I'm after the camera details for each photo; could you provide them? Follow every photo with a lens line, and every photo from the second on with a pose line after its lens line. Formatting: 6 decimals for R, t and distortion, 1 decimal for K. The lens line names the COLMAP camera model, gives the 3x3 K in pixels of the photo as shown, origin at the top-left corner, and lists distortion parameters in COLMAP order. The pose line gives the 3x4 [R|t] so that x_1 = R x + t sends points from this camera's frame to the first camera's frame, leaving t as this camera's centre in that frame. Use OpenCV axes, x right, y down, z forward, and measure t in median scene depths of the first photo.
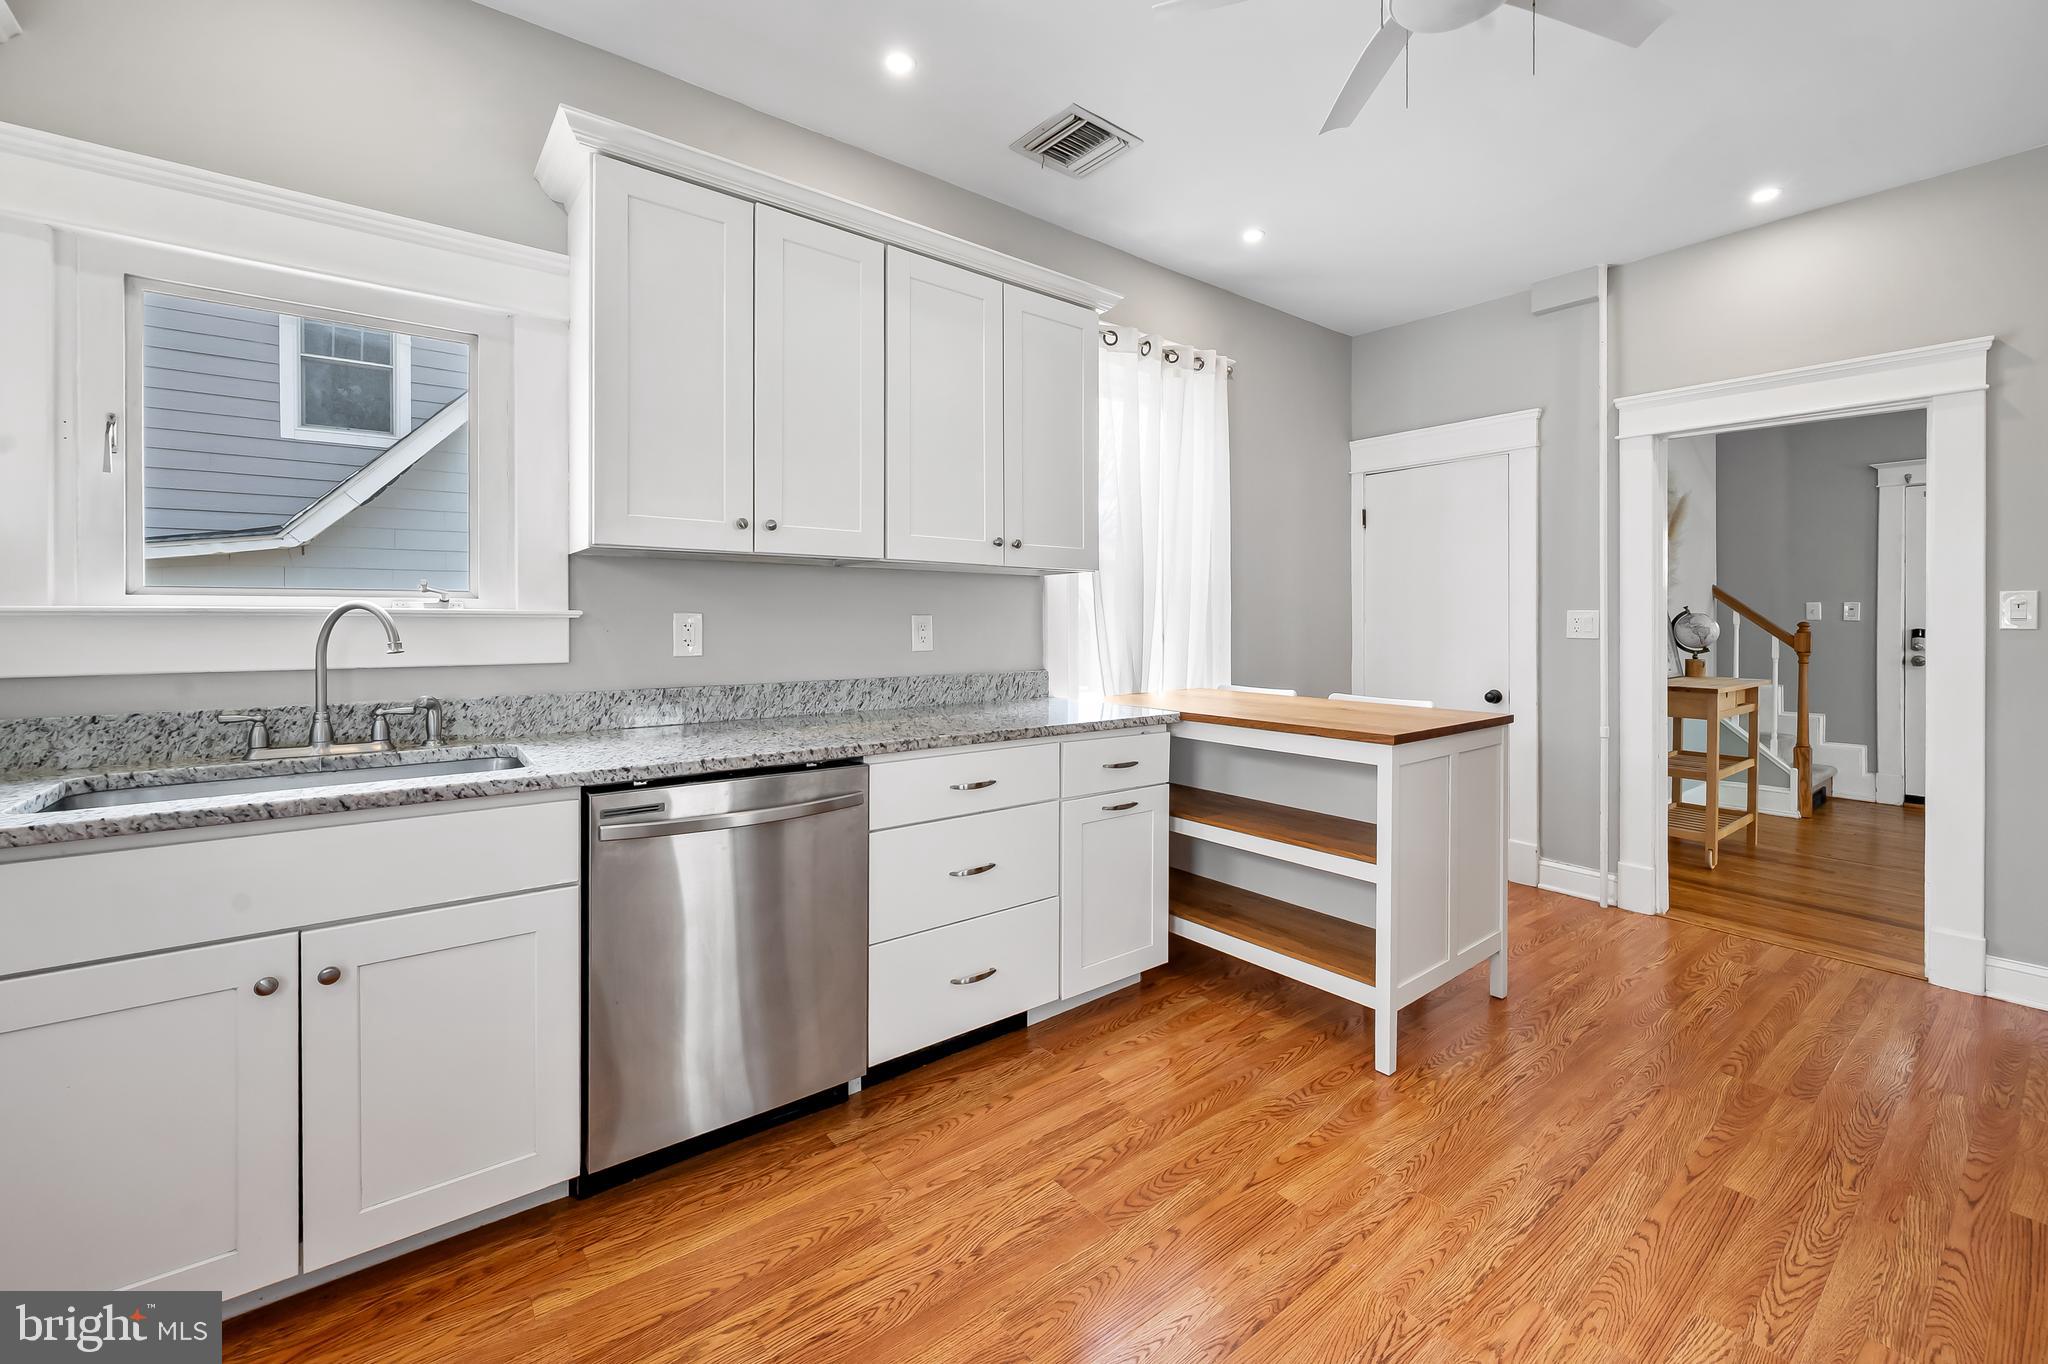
lens RADIAL K [[839.5, 0, 1021.6], [0, 839.5, 625.0], [0, 0, 1]] dist [0.001346, -0.000533]
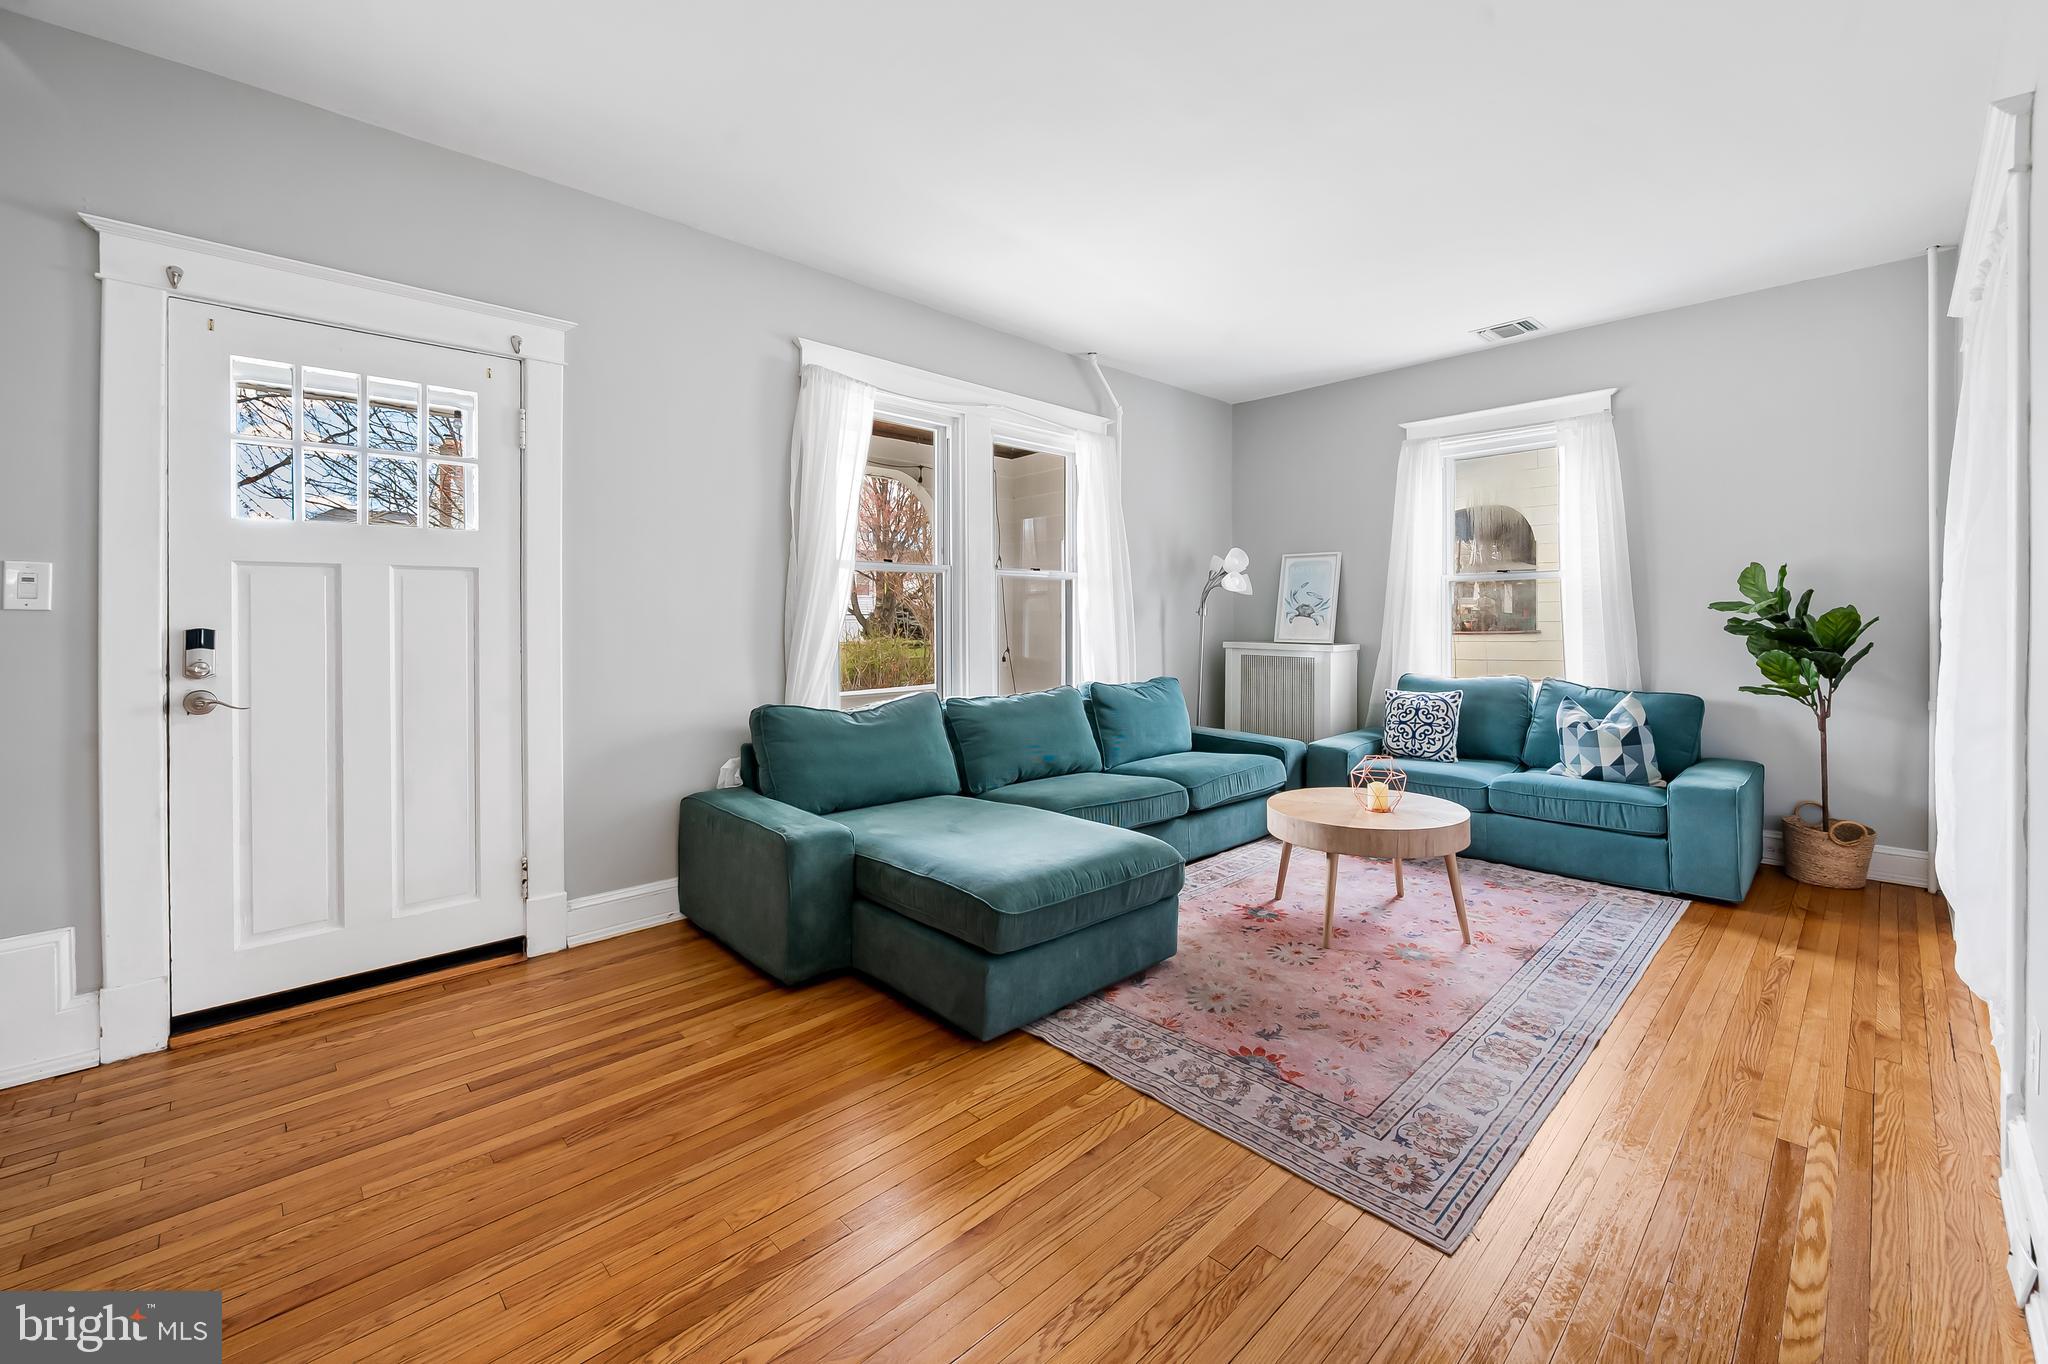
lens RADIAL K [[839.5, 0, 1046.6], [0, 839.5, 615.2], [0, 0, 1]] dist [0.001346, -0.000533]
pose [[-0.129825, 0.006608, 0.991515, 1.326021], [0.012797, 0.999906, -0.004988, 0.012869], [-0.991454, 0.012041, -0.129898, 1.425608]]
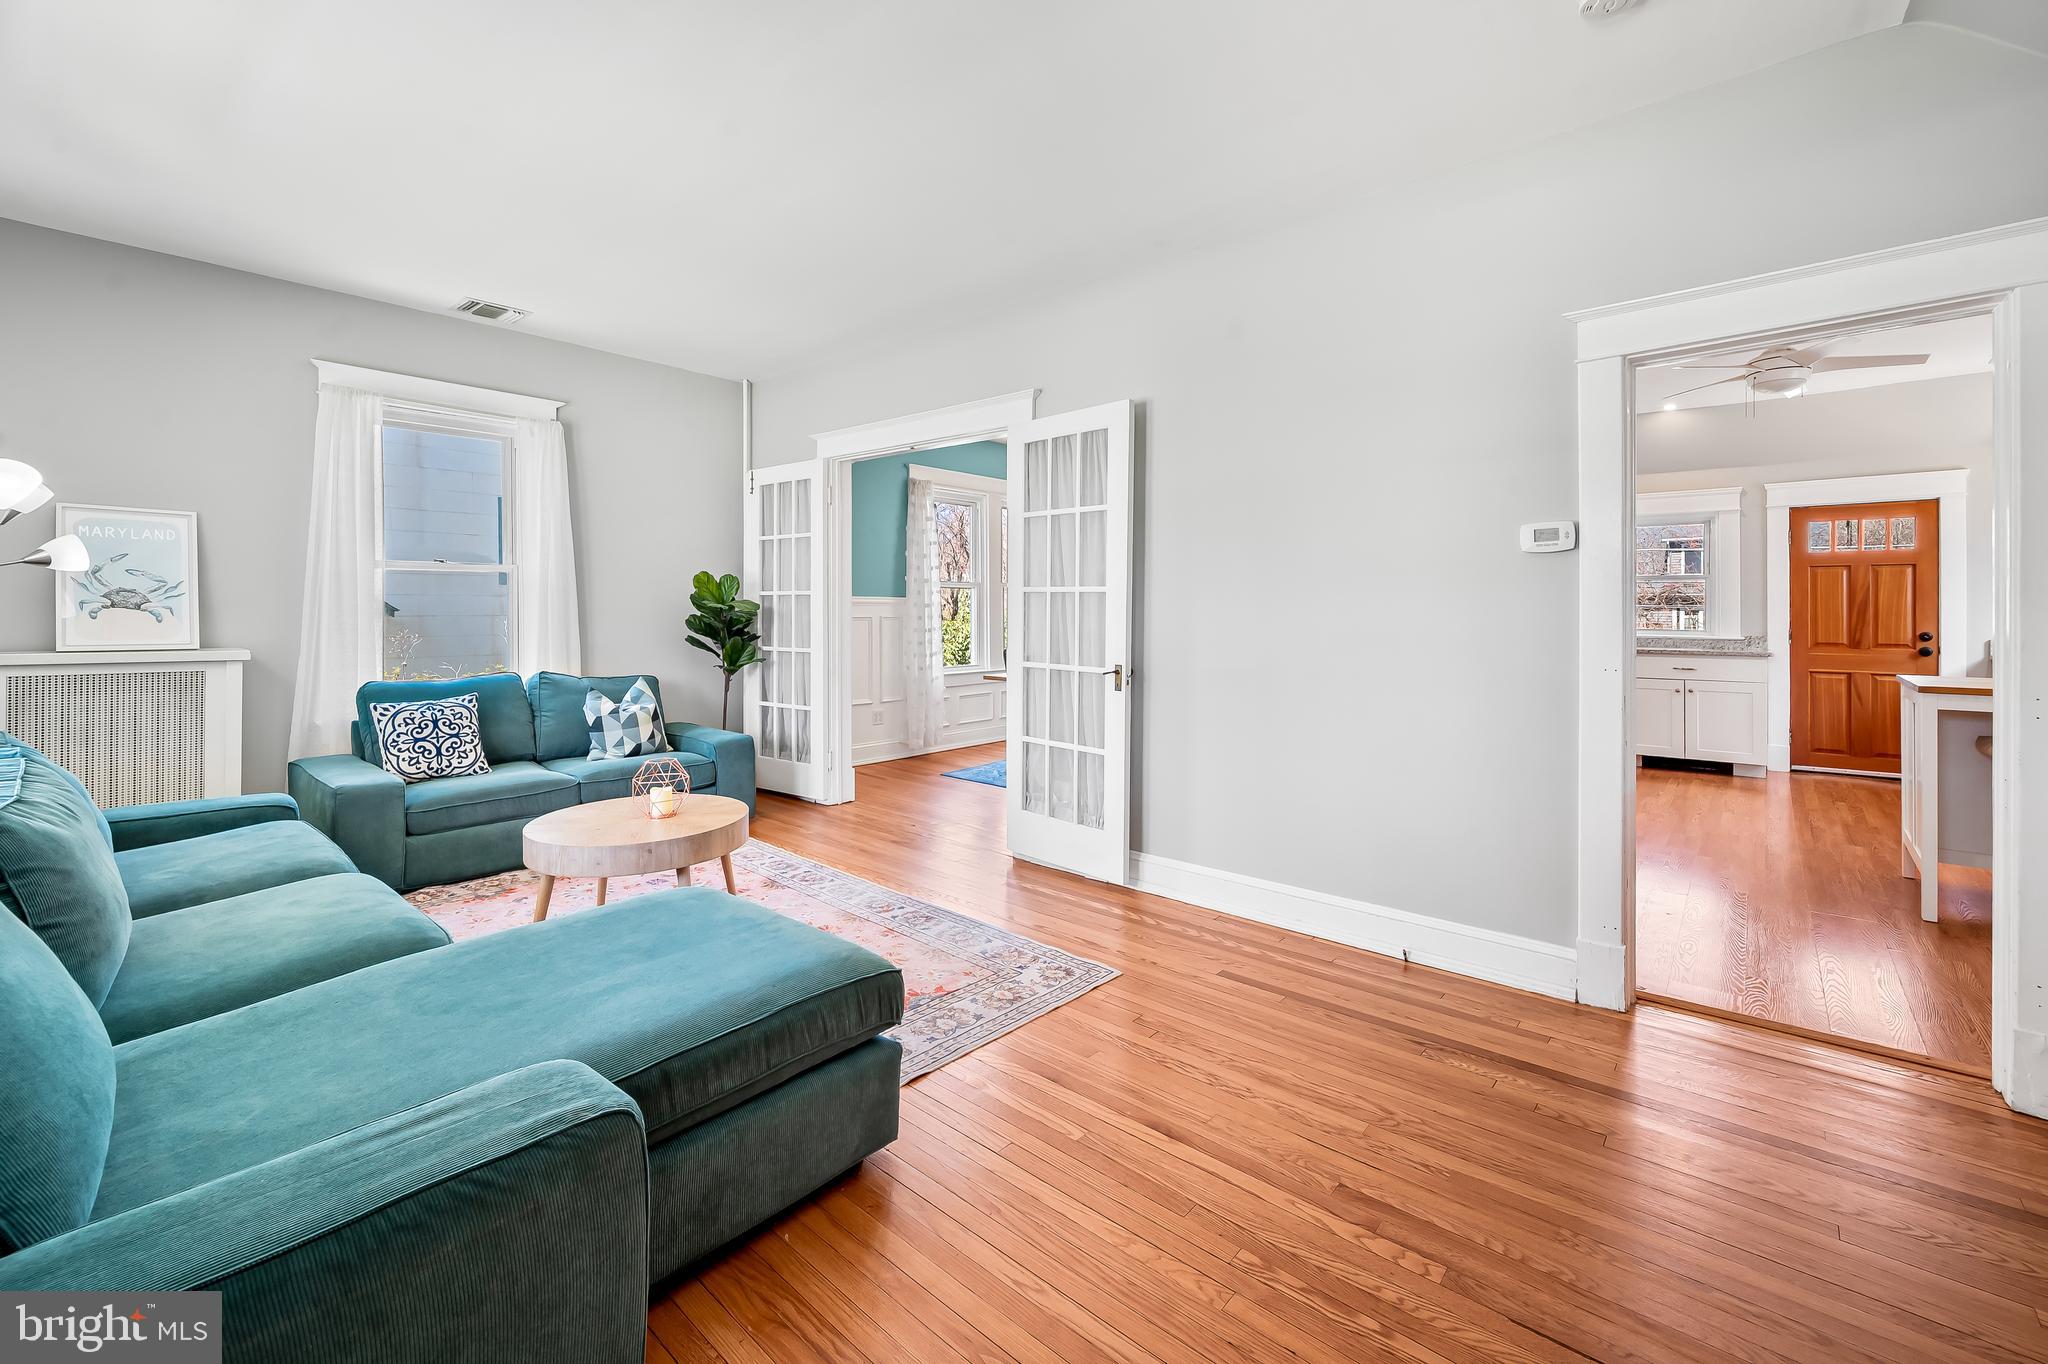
lens RADIAL K [[839.5, 0, 1039.5], [0, 839.5, 613.2], [0, 0, 1]] dist [0.001346, -0.000533]
pose [[-0.979479, -0.003643, -0.201512, 2.492089], [-0.005114, 0.999964, 0.006782, 0.001741], [0.201480, 0.007674, -0.979463, 2.307751]]
